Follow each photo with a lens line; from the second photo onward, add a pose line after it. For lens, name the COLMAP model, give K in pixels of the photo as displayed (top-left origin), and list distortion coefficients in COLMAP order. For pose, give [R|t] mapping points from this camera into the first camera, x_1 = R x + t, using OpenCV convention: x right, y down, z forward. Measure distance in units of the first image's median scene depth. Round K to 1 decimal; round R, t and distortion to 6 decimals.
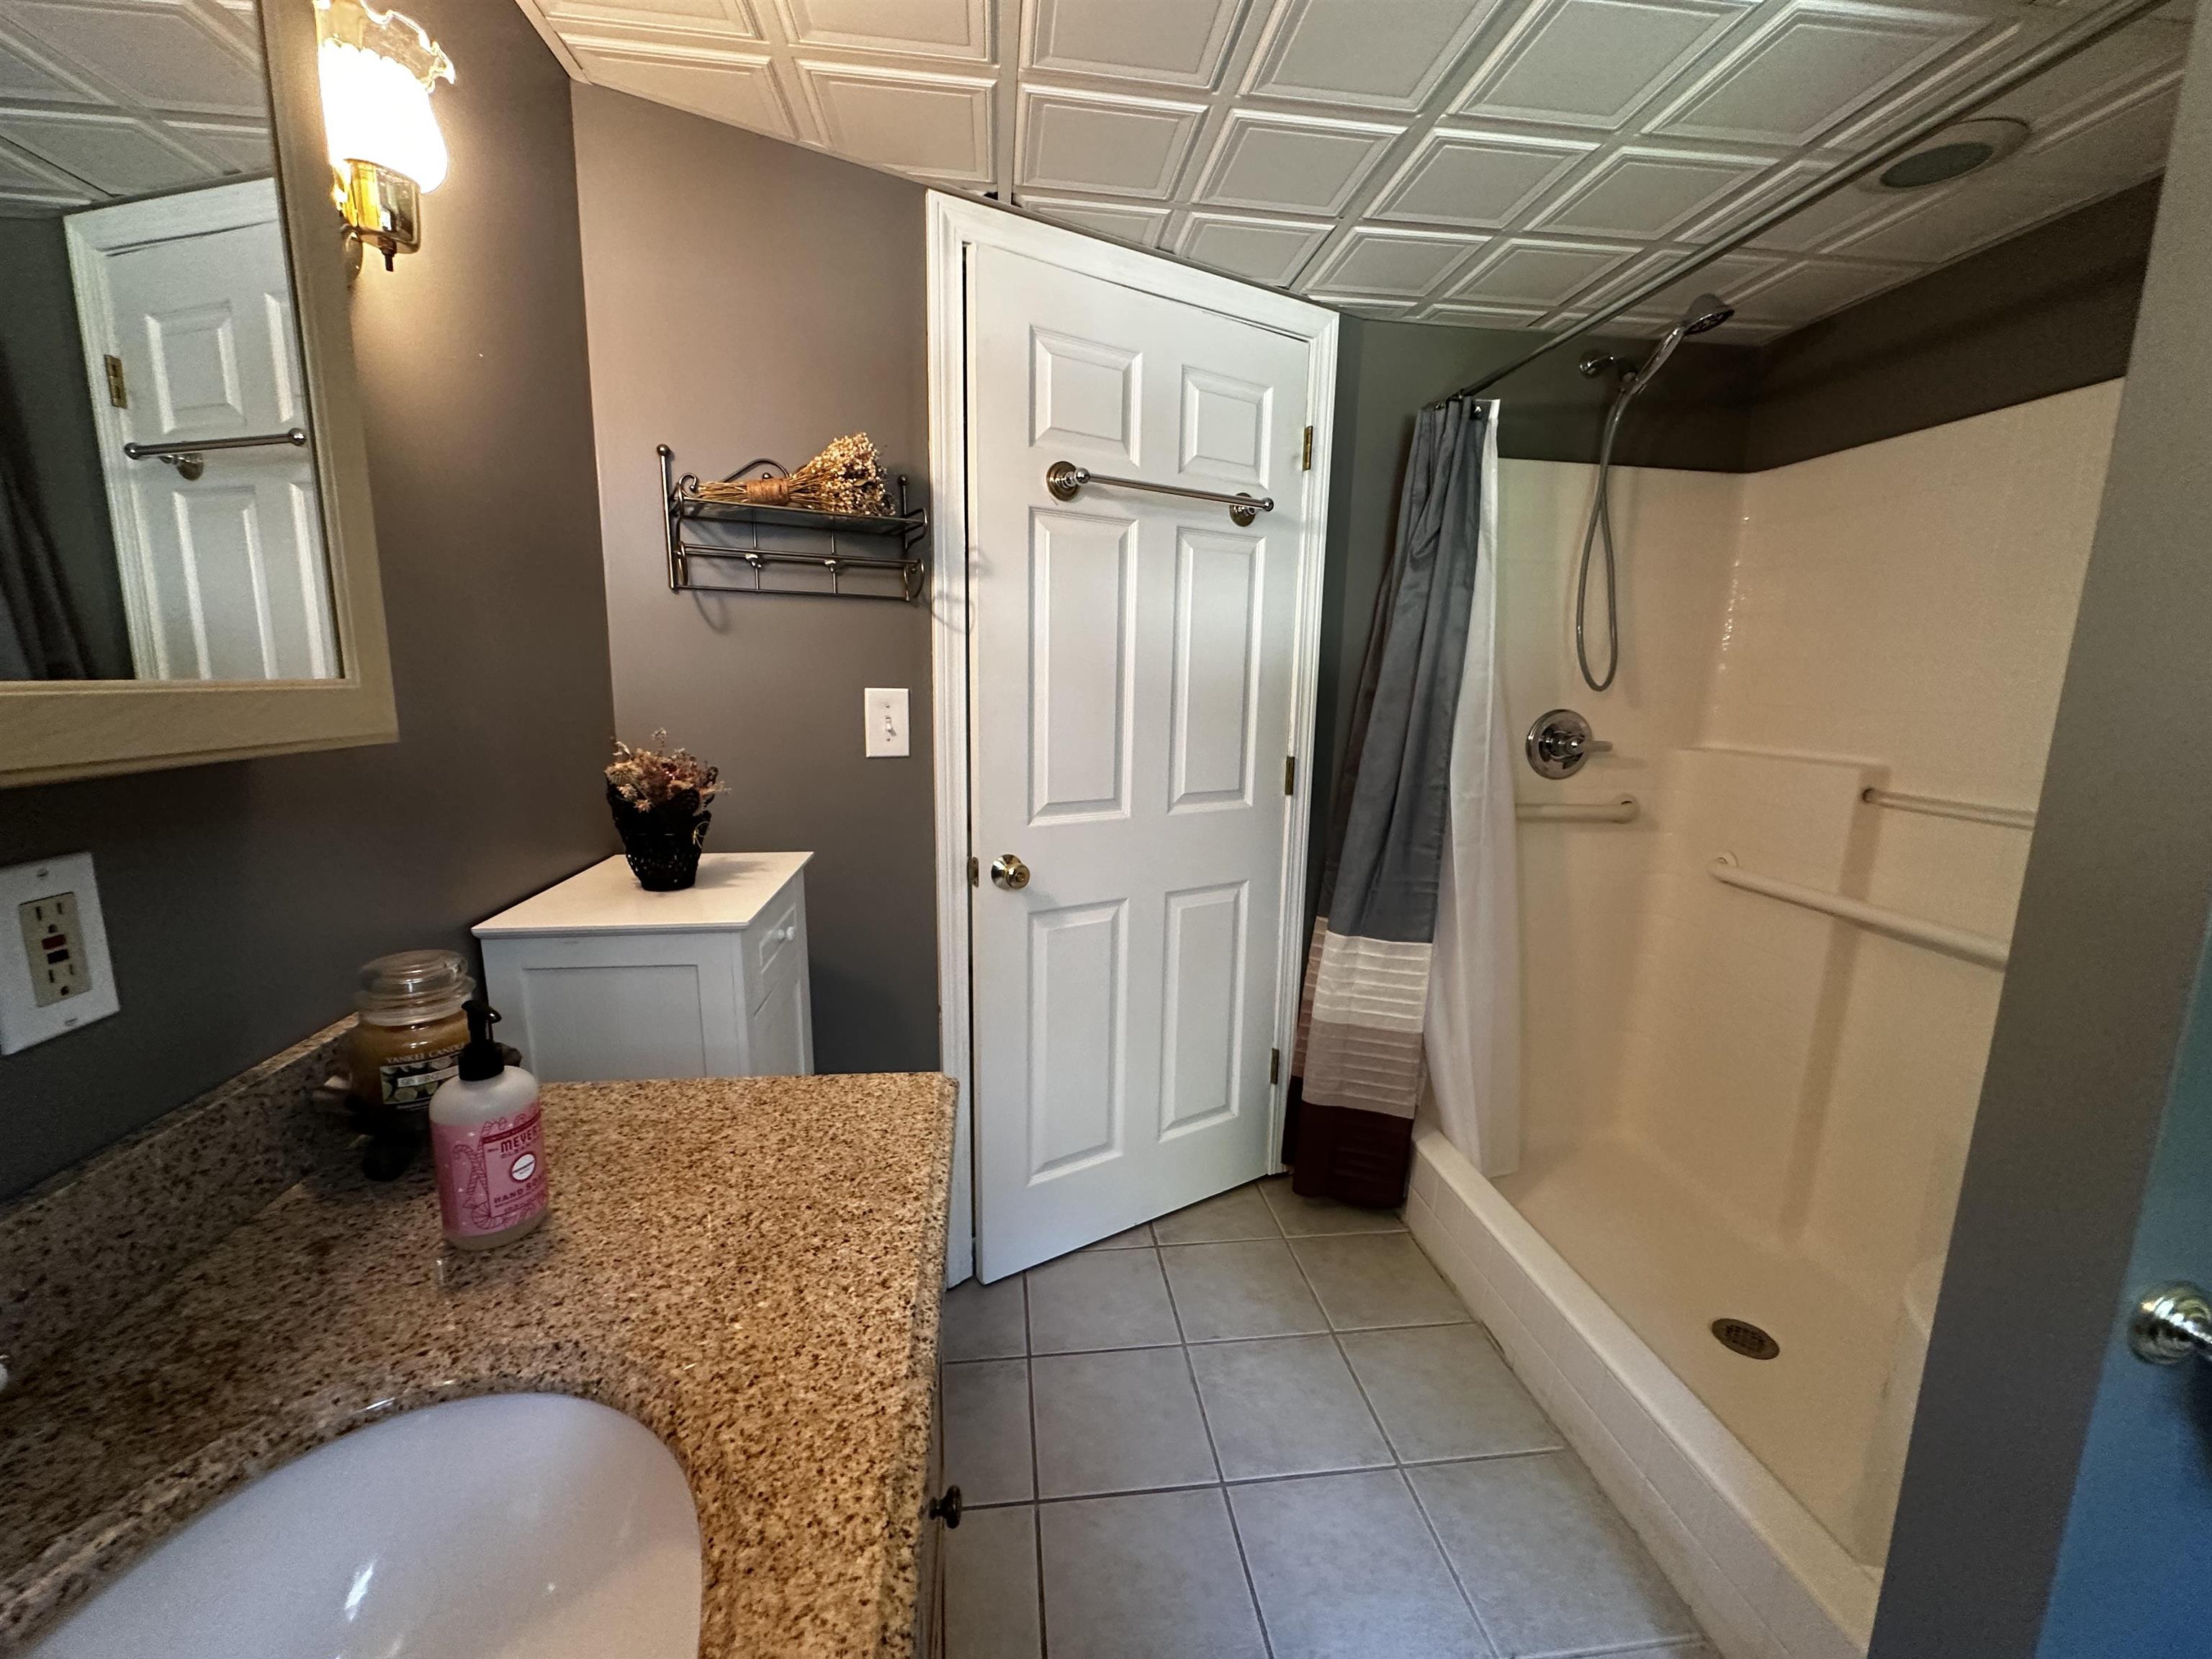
lens RADIAL K [[887.3, 0, 1108.6], [0, 887.3, 832.3], [0, 0, 1]] dist [-0.001032, 0.000541]
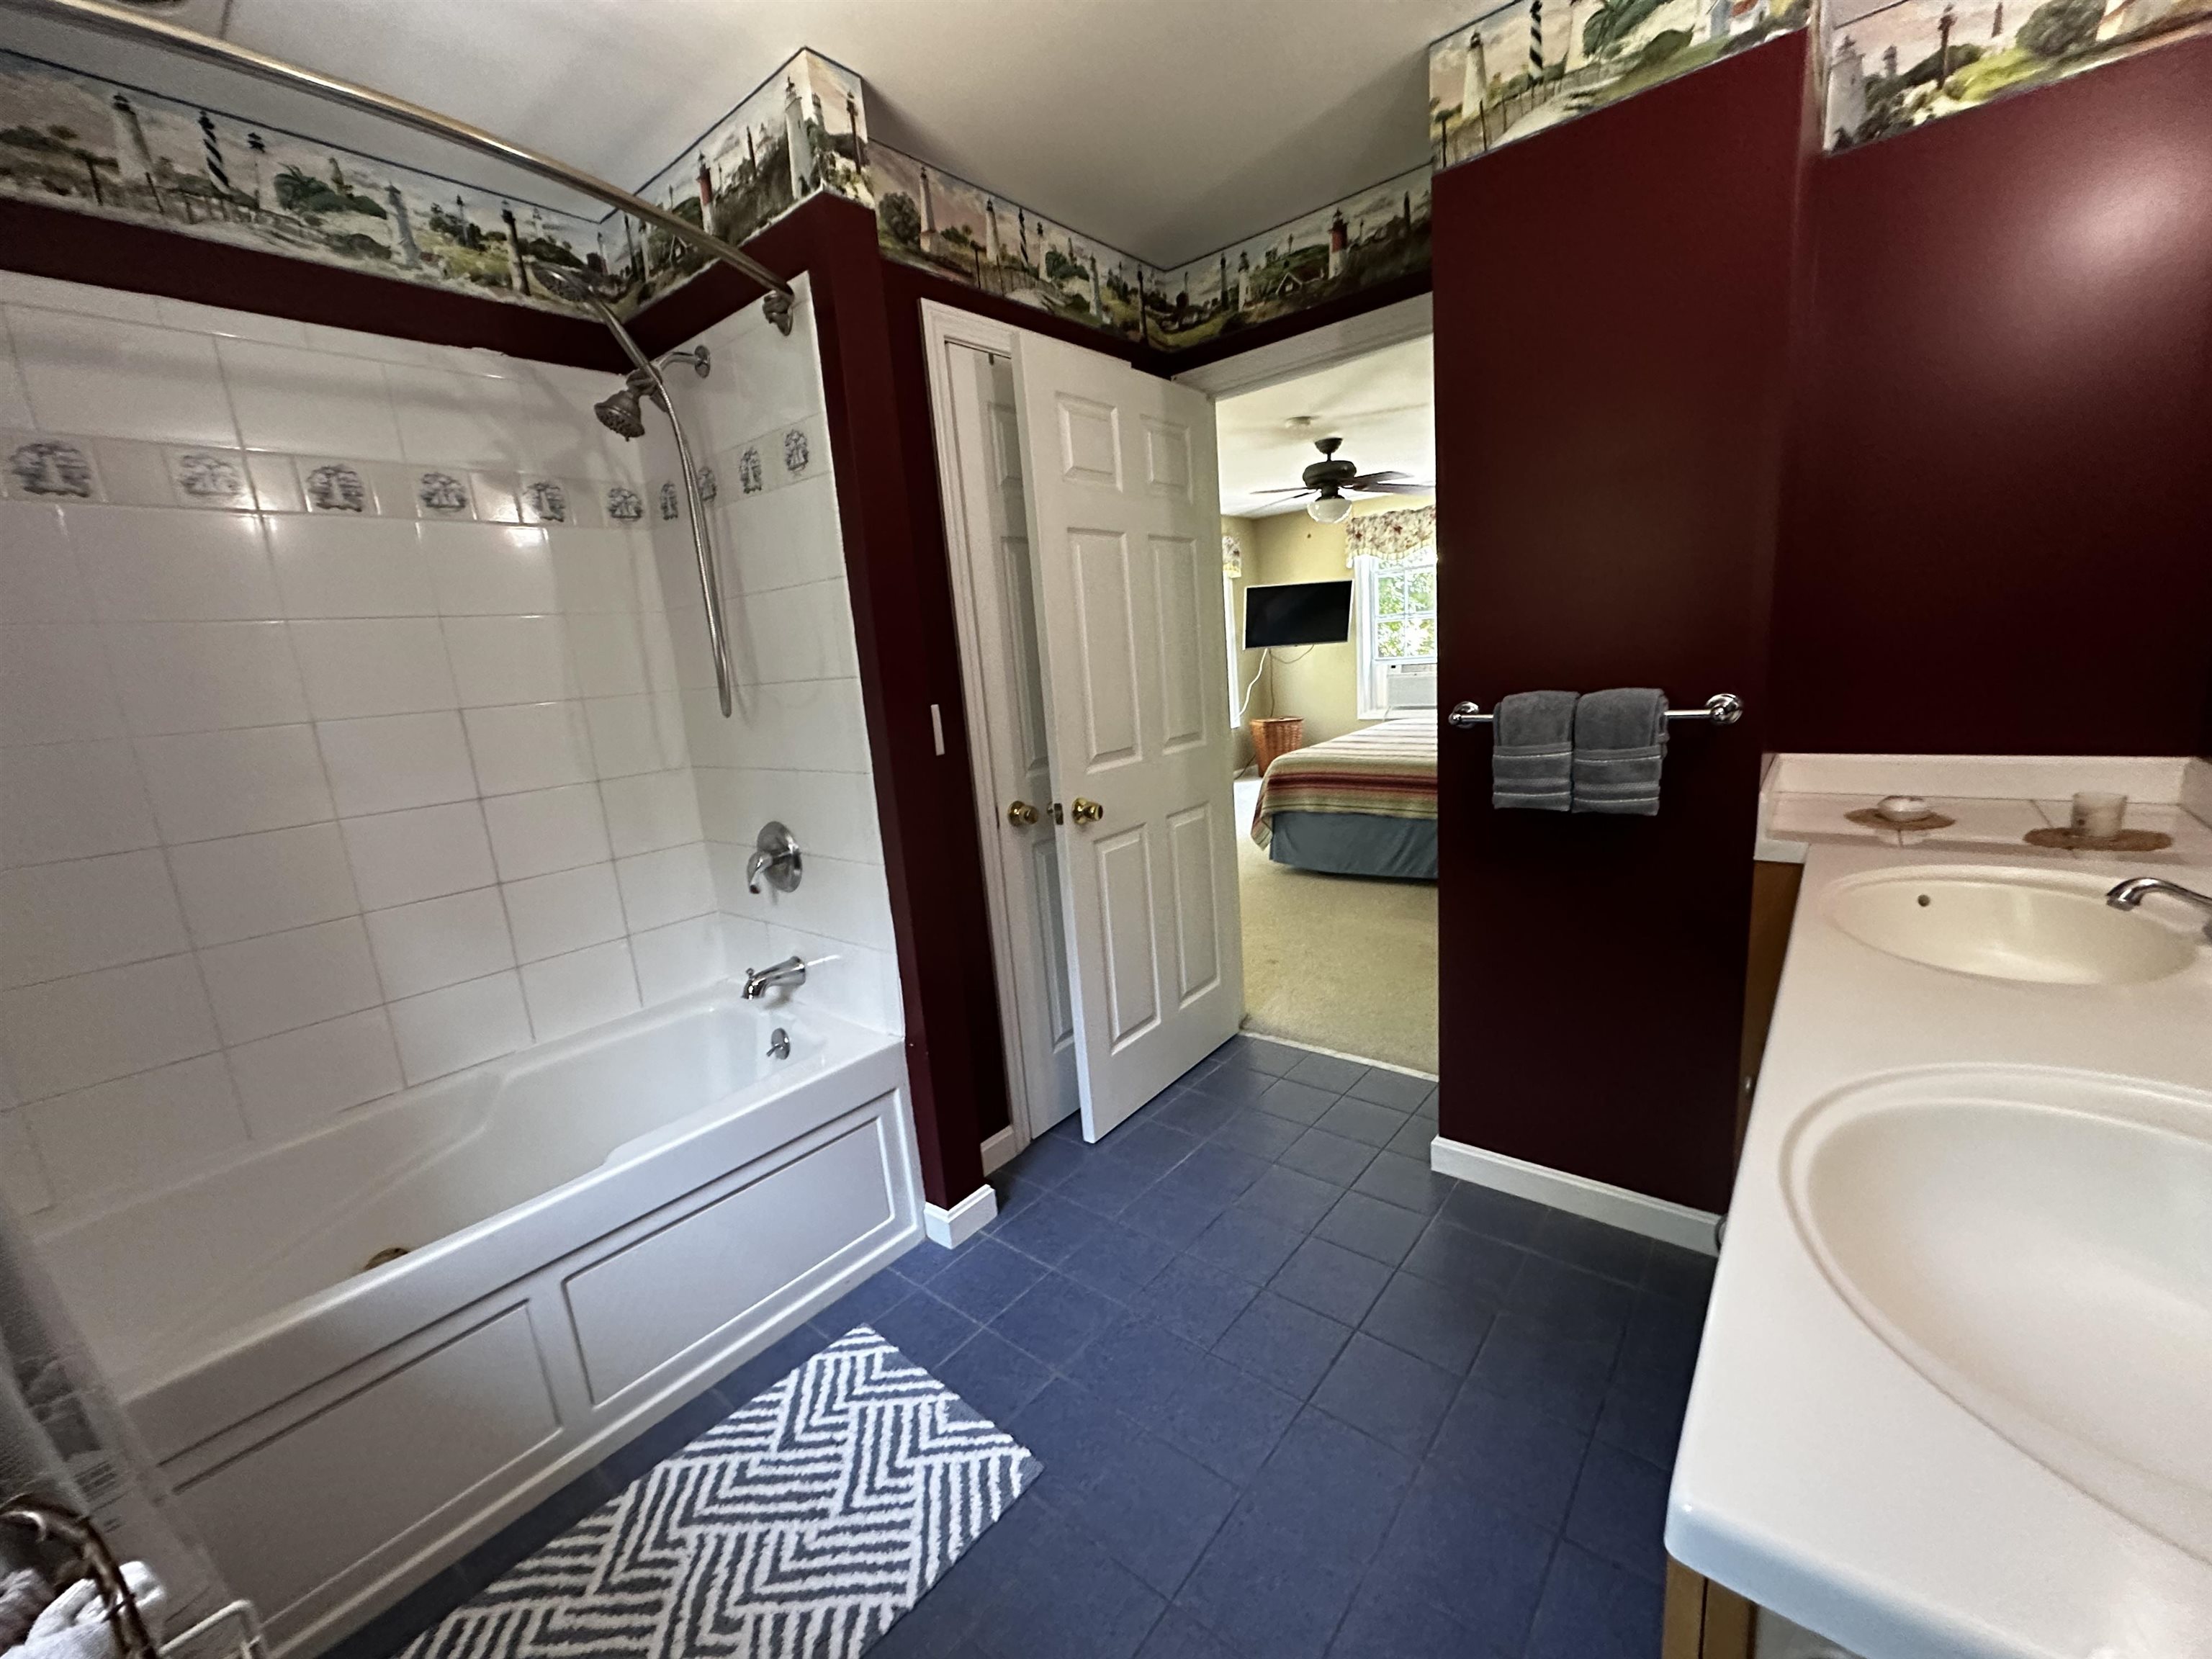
lens RADIAL K [[887.3, 0, 1108.6], [0, 887.3, 832.3], [0, 0, 1]] dist [-0.001032, 0.000541]
pose [[0.955850, -0.155763, 0.249175, -0.339757], [0.152220, 0.987777, 0.033552, 0.034207], [-0.251355, 0.005859, 0.967877, -0.233967]]
